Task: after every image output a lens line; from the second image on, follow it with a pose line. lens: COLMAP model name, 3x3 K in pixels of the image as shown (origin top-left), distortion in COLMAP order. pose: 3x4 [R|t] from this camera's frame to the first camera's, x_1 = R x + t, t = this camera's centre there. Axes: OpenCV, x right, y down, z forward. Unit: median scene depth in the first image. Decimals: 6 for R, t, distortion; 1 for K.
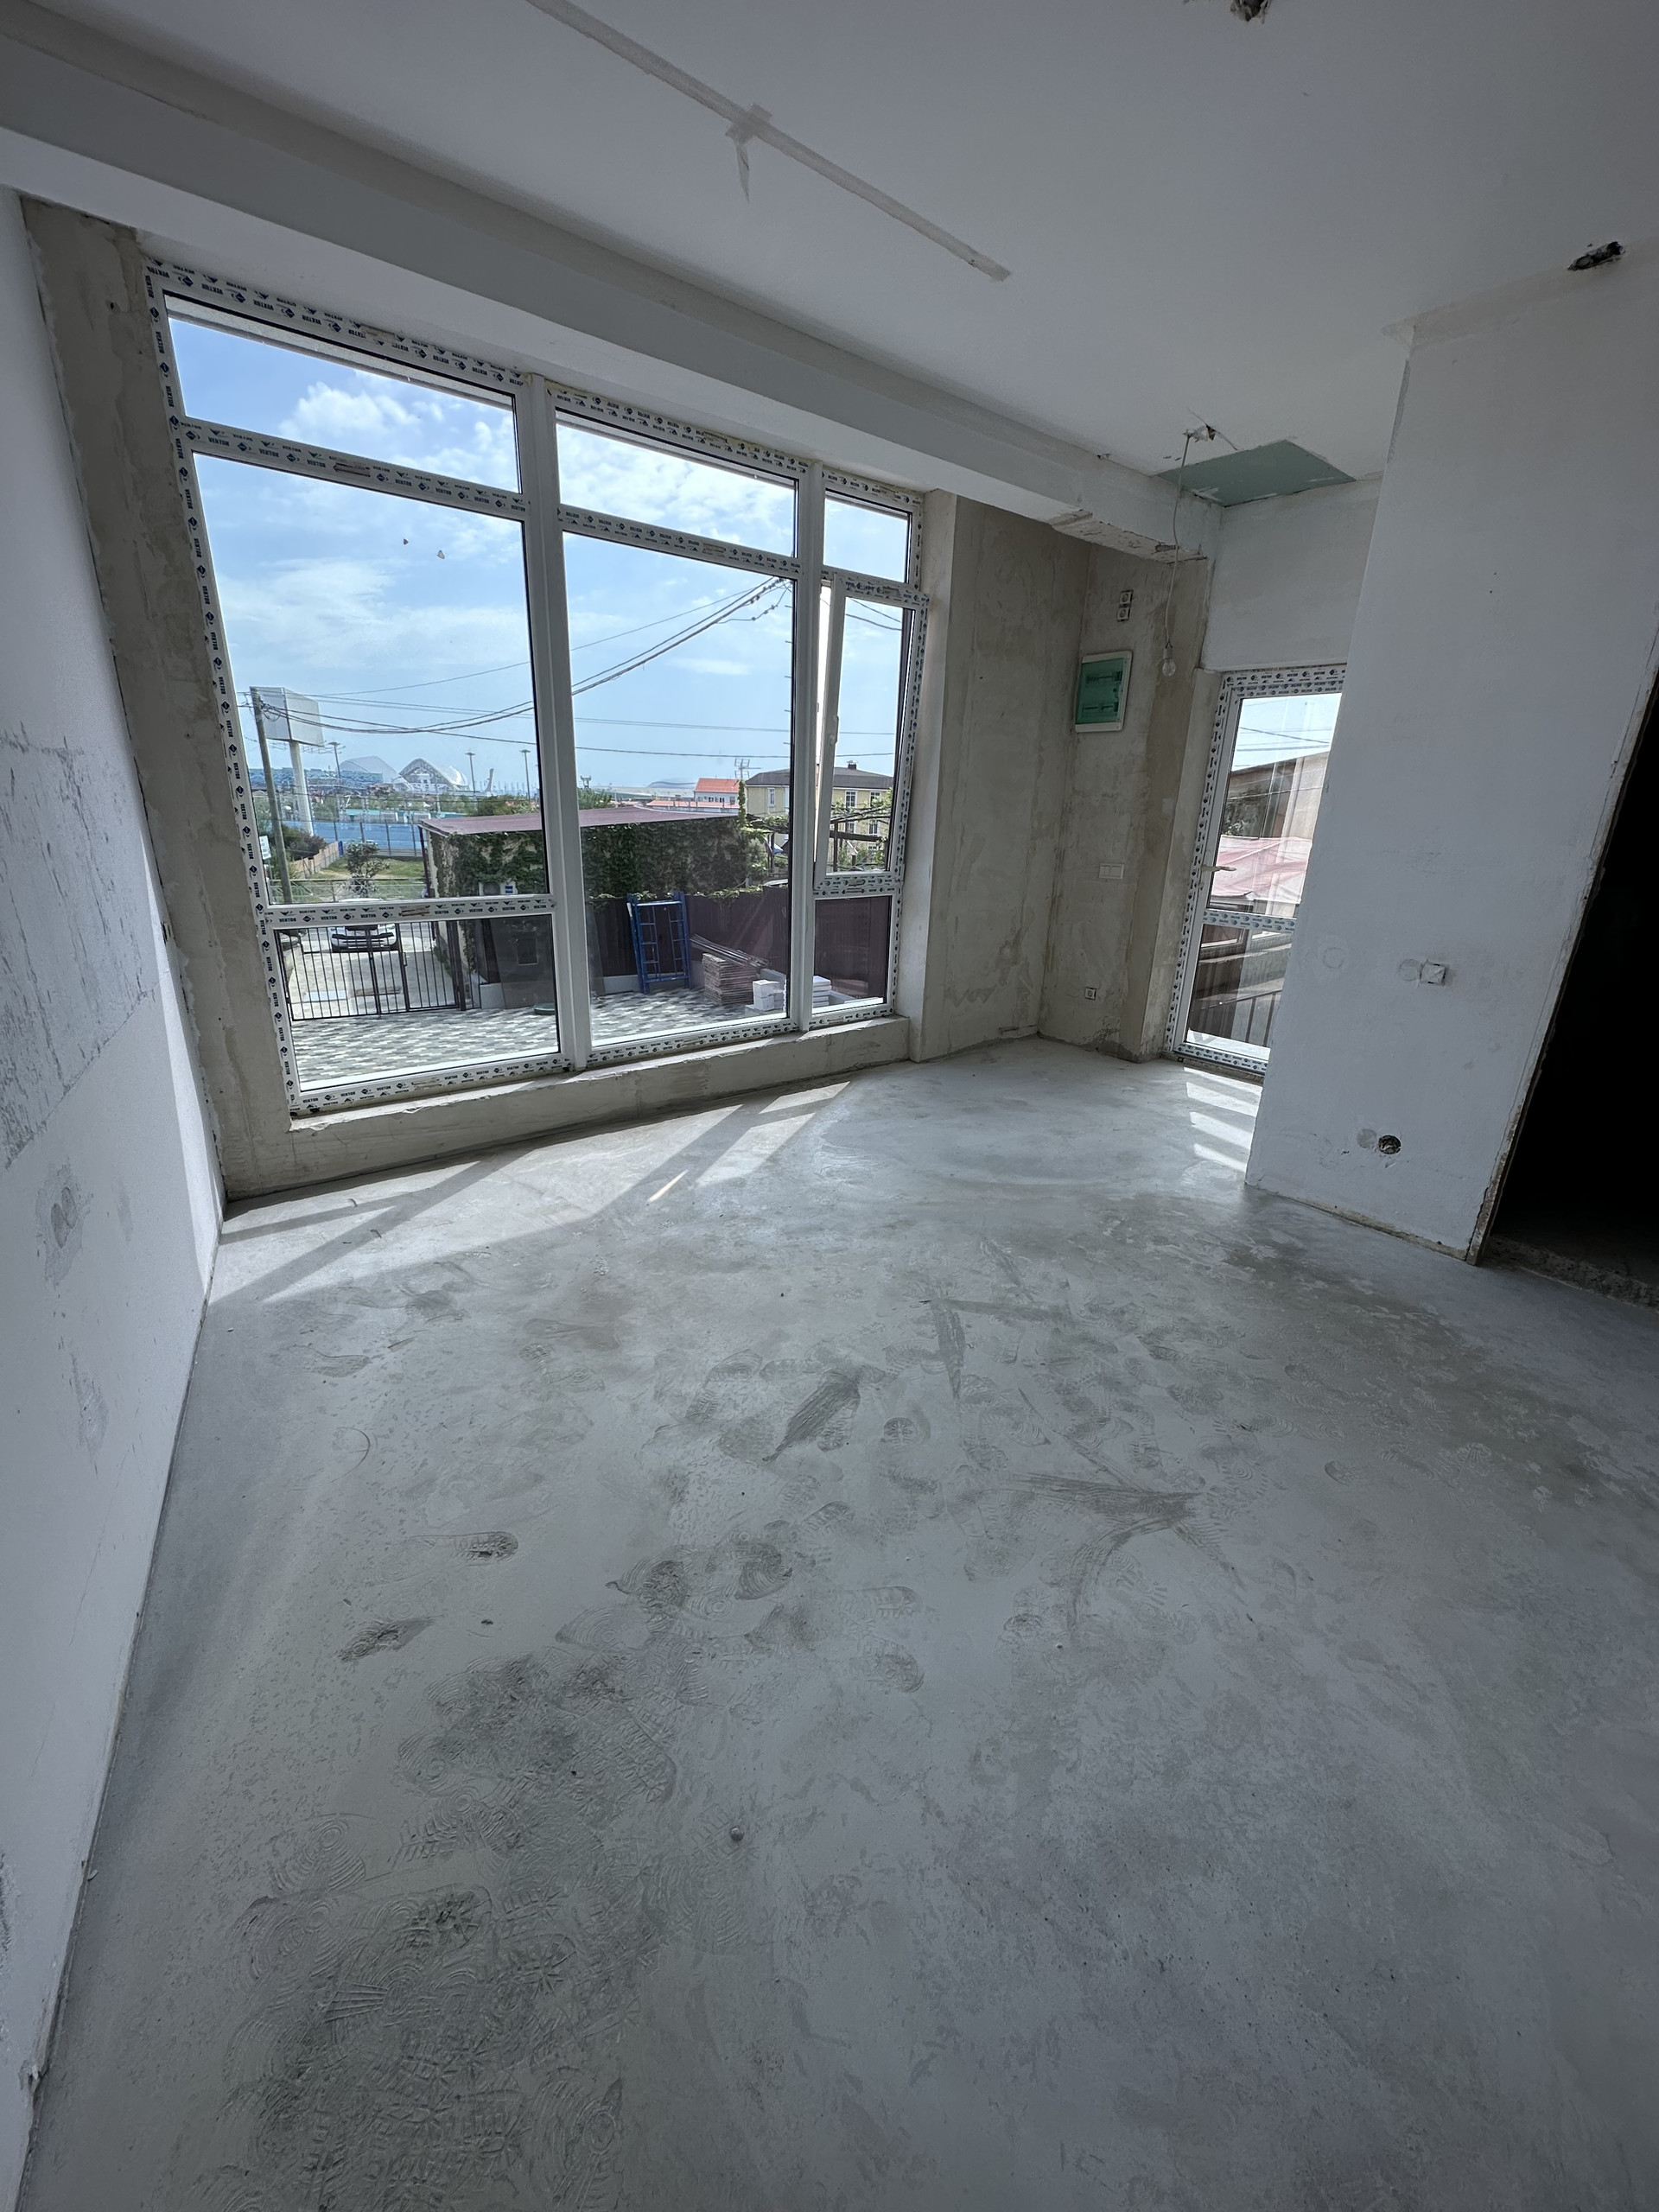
lens RADIAL K [[887.2, 0, 829.5], [0, 887.2, 1106.0], [0, 0, 1]] dist [-0.000865, 0.000138]
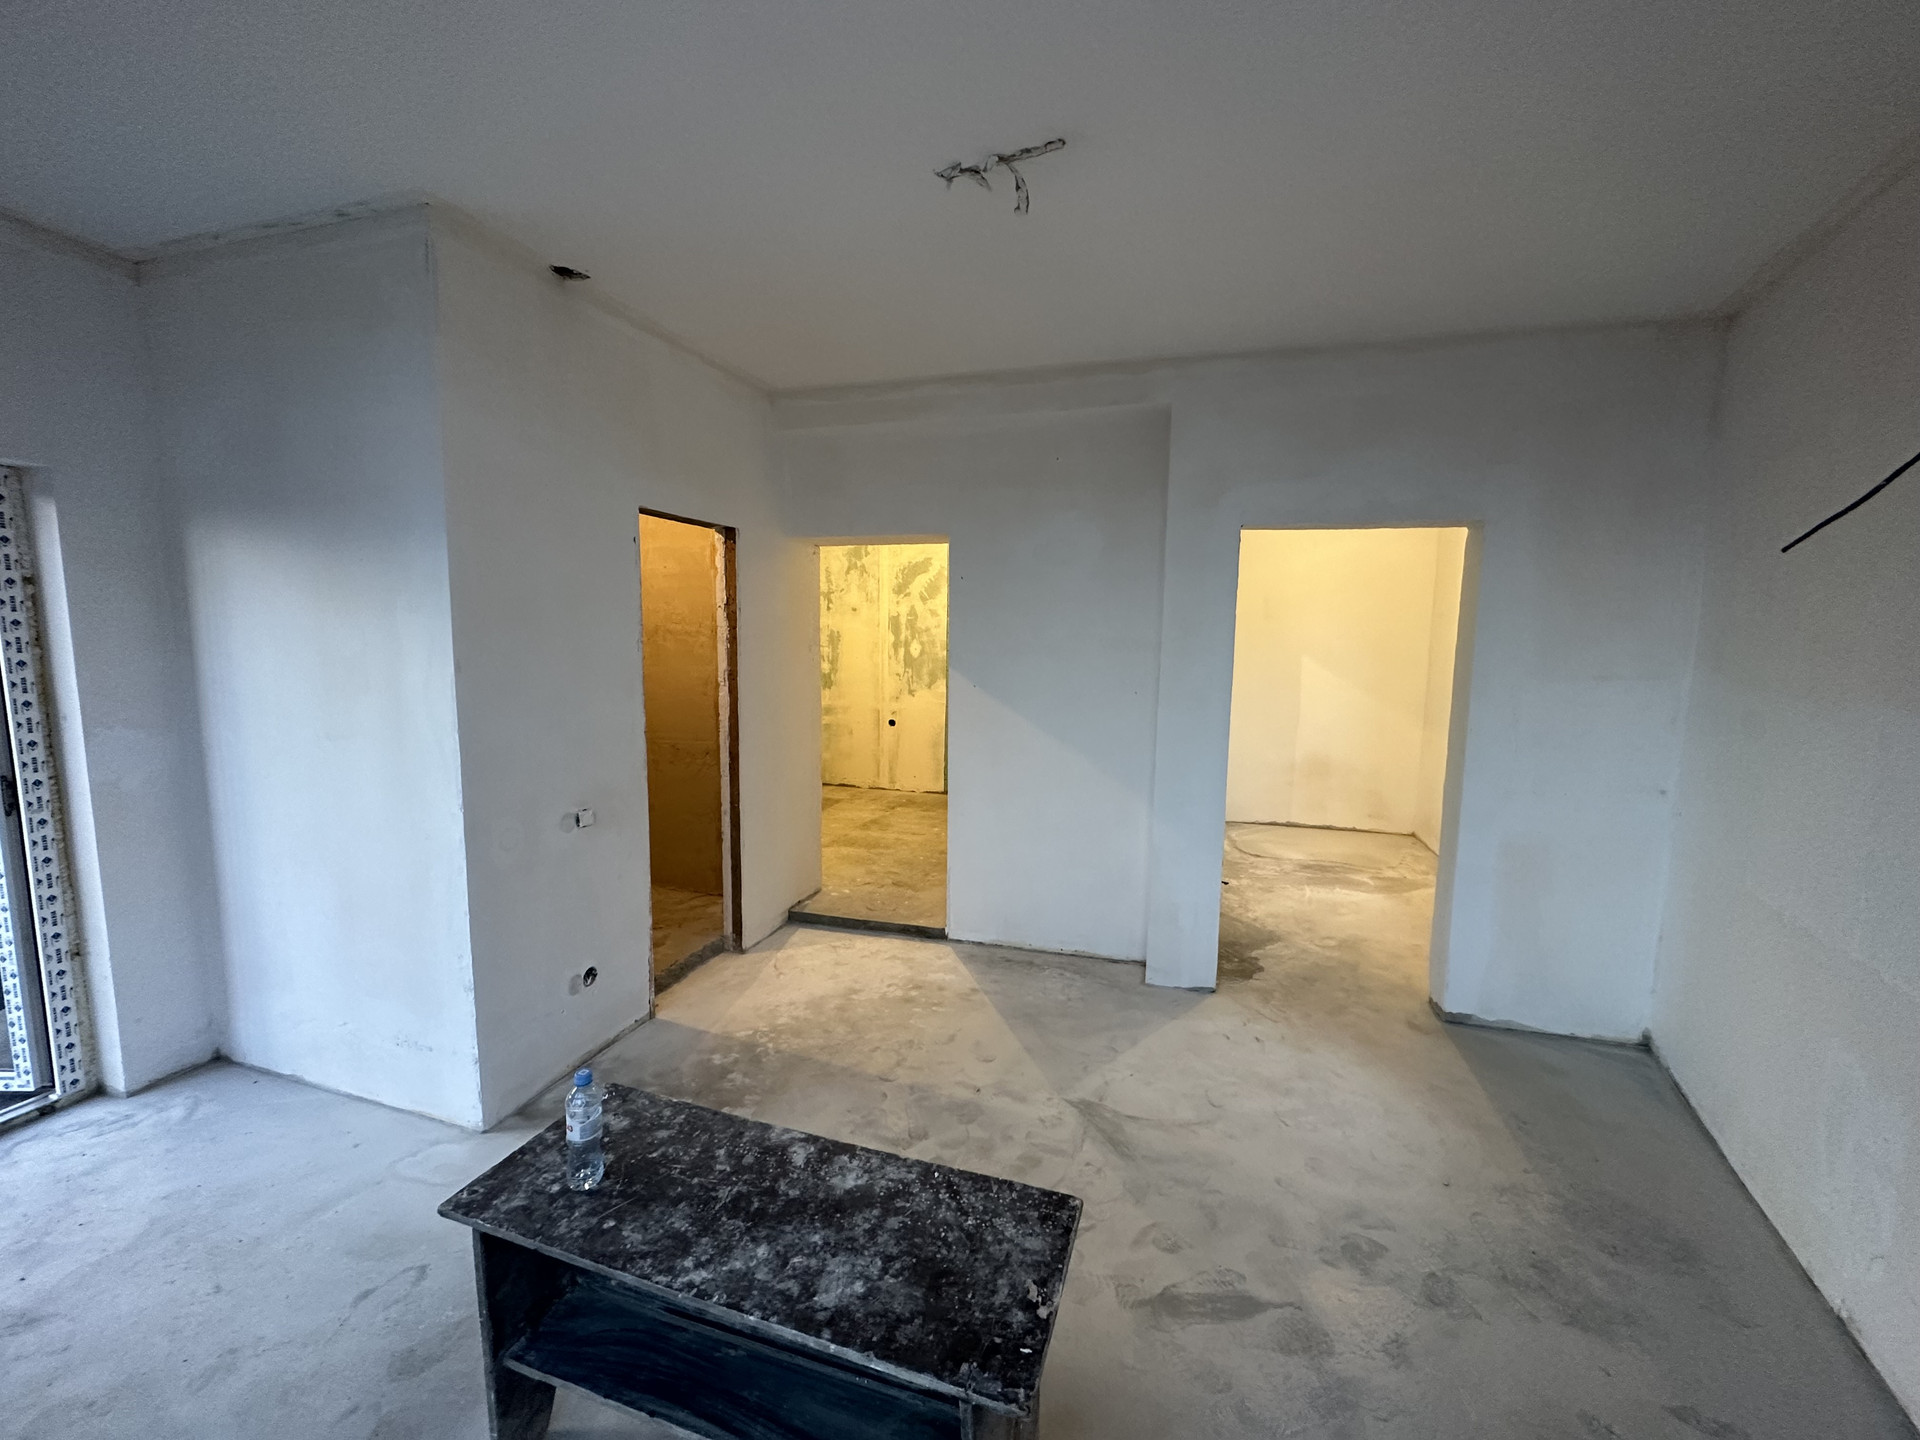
lens RADIAL K [[770.0, 0, 960.0], [0, 770.0, 720.0], [0, 0, 1]] dist [-0.000865, 0.000138]
pose [[-0.553389, -0.132276, 0.822352, -0.504166], [0.243389, 0.918536, 0.311533, -0.632330], [-0.796569, 0.372550, -0.476113, 1.466494]]
